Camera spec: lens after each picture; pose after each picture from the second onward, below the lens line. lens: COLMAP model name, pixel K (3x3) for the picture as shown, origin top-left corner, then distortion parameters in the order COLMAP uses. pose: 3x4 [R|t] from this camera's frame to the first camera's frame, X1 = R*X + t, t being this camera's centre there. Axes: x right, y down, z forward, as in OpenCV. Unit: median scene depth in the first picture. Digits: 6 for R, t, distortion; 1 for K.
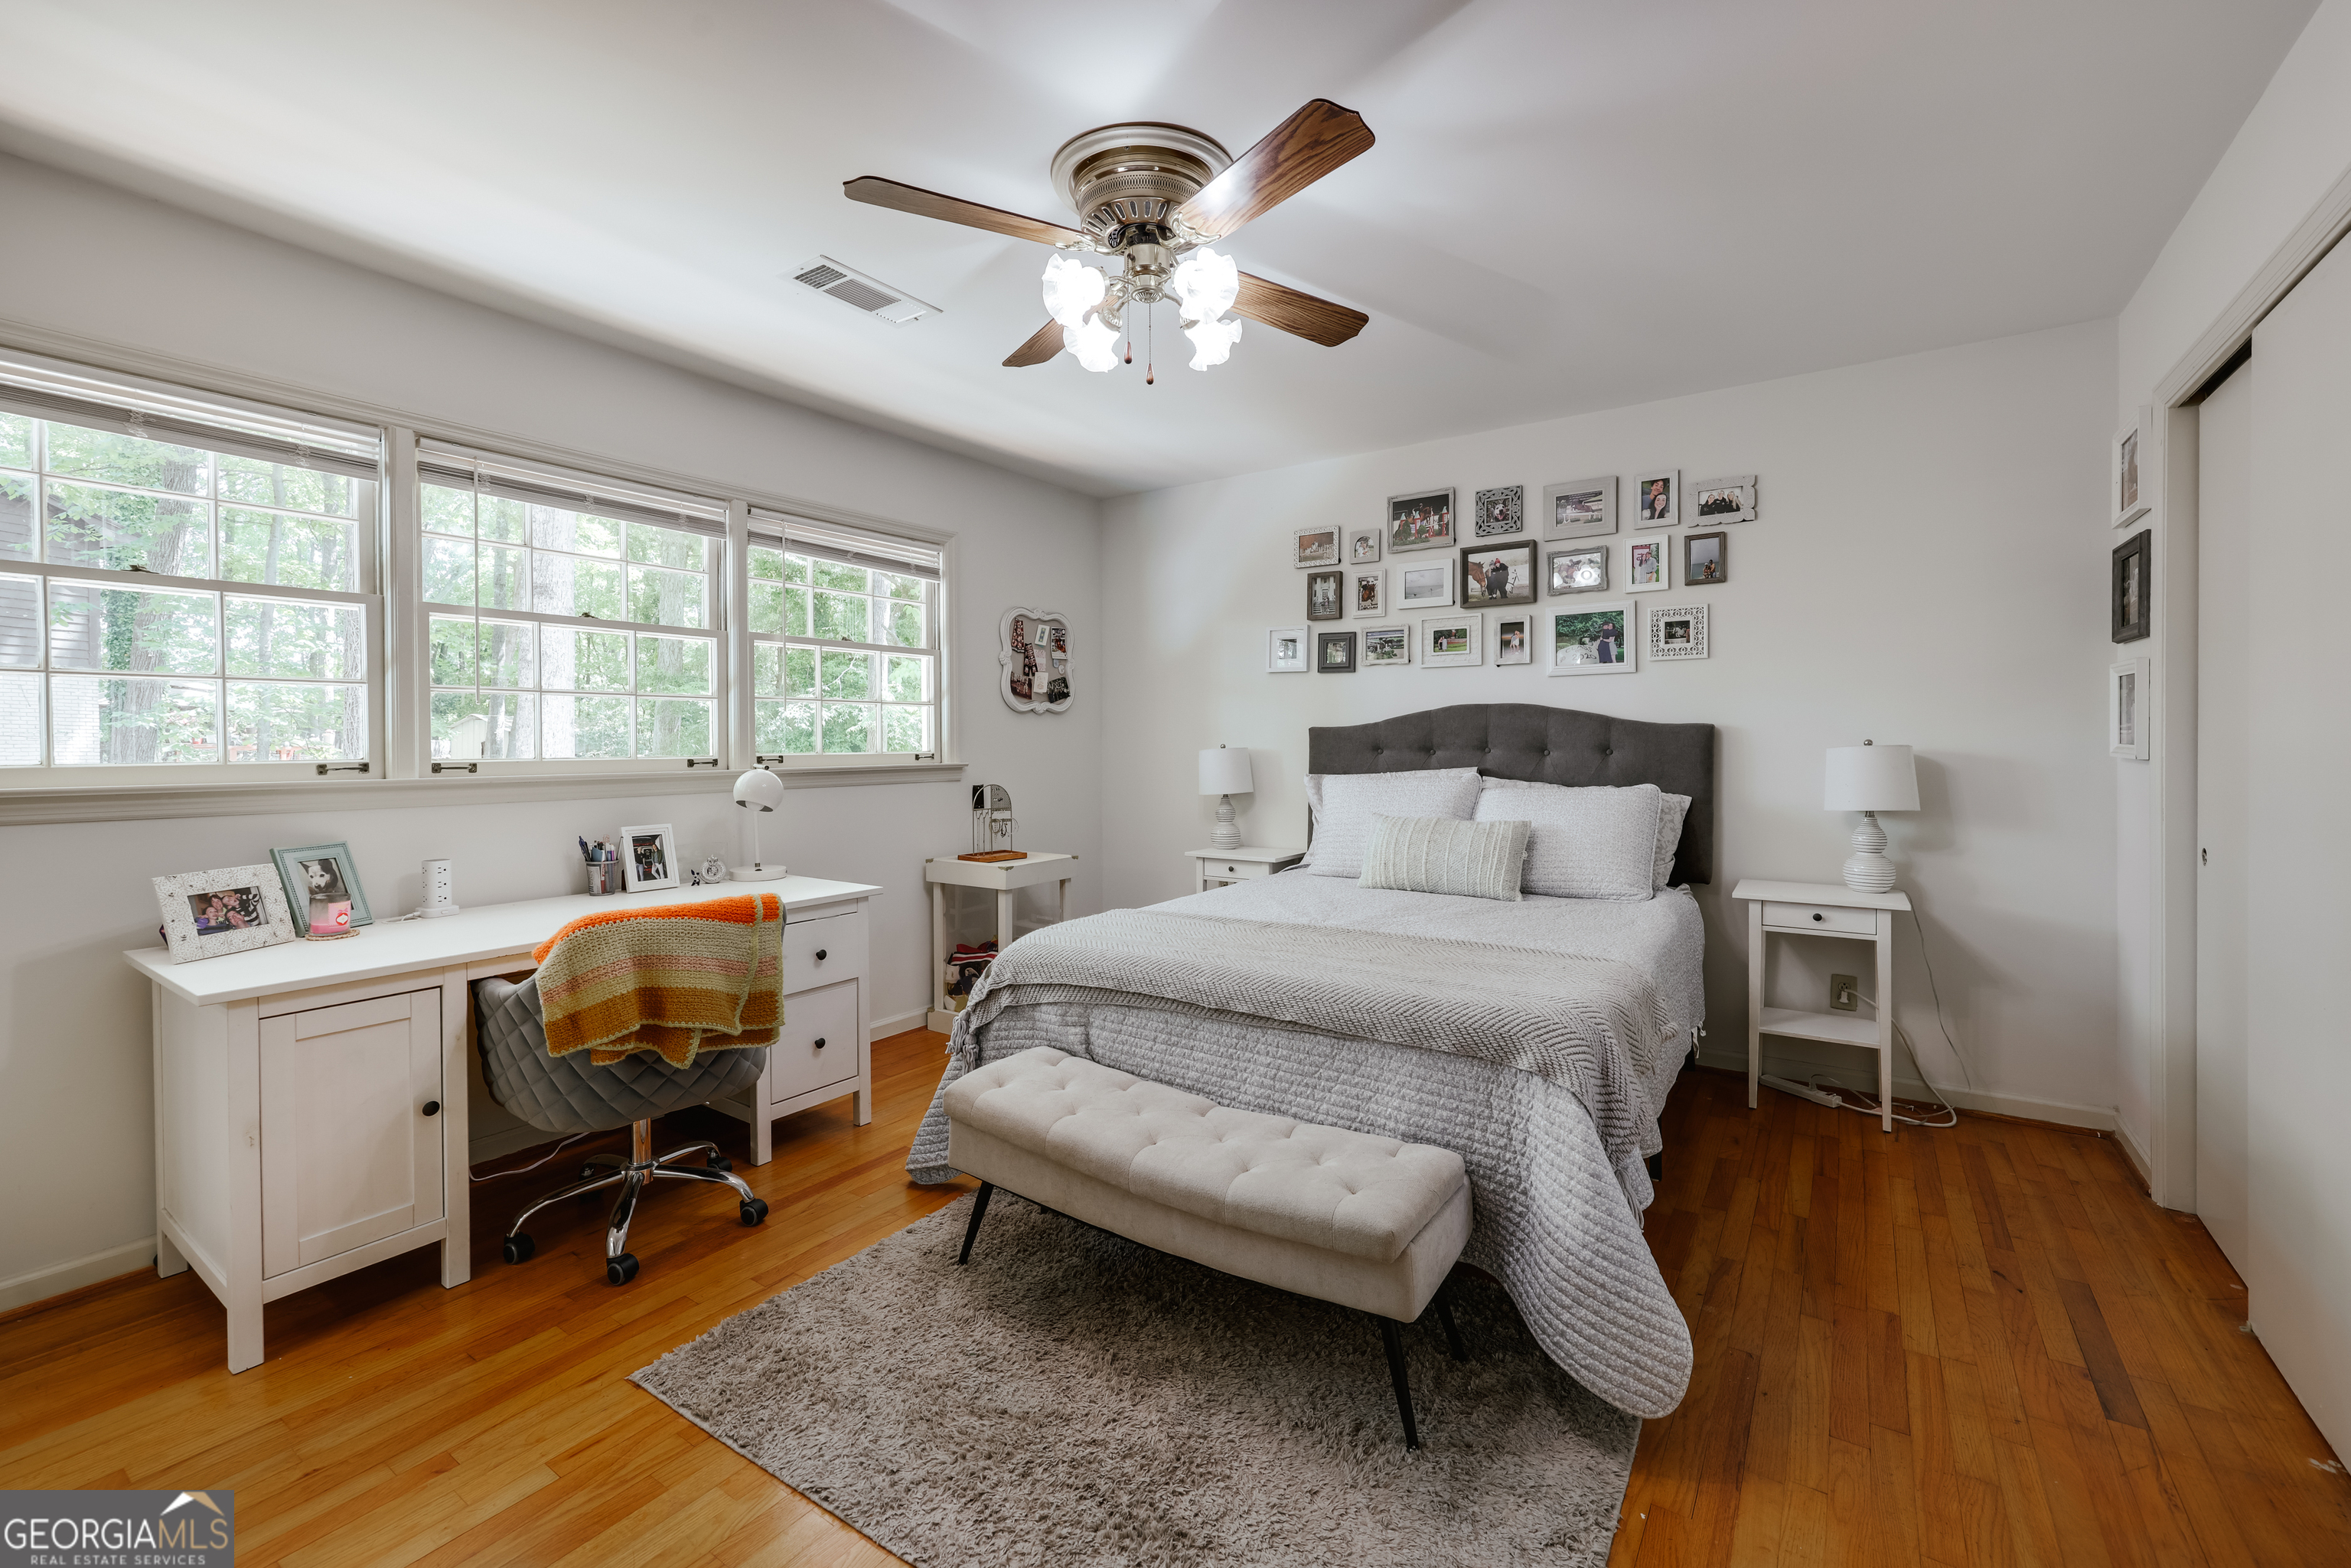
lens RADIAL K [[1030.9, 0, 1176.5], [0, 1030.9, 747.0], [0, 0, 1]] dist [-0.001125, -0.000850]
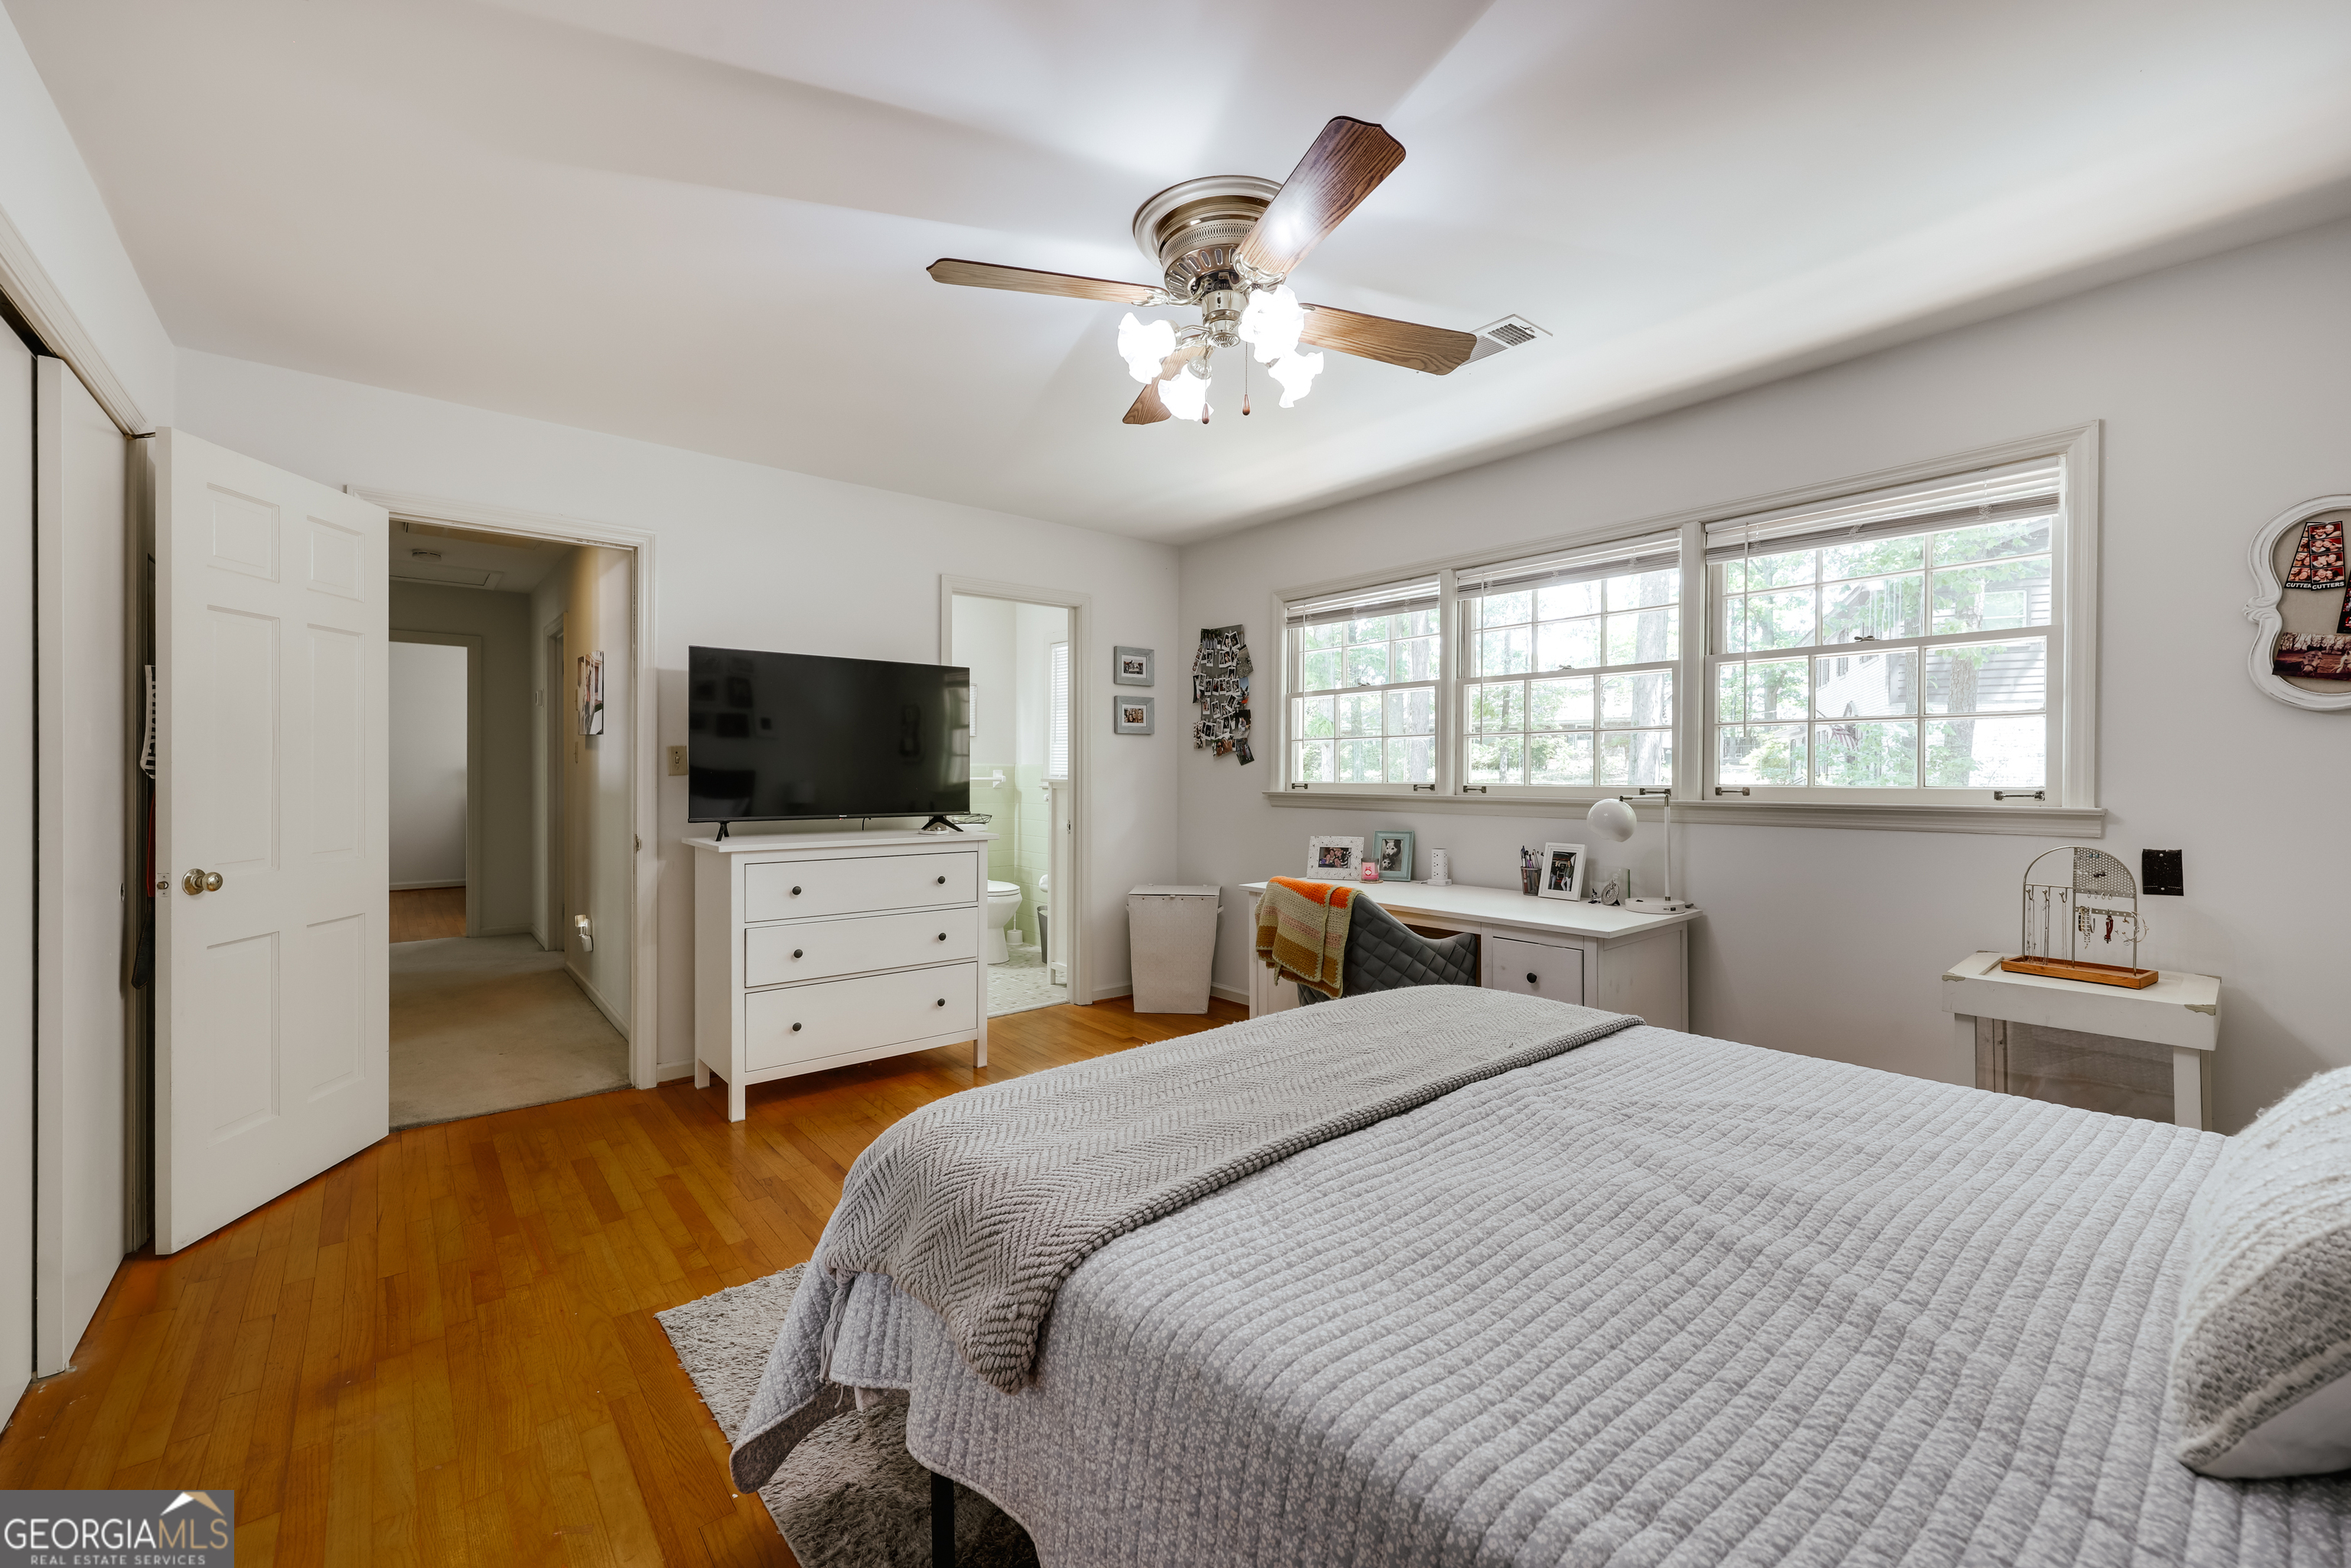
lens RADIAL K [[988.3, 0, 1184.0], [0, 988.3, 783.7], [0, 0, 1]] dist [-0.000949, -0.000169]
pose [[-0.306677, 0.015452, -0.951688, 0.778406], [-0.002758, 0.999850, 0.017123, -0.010823], [0.951810, 0.007875, -0.306588, 1.066152]]
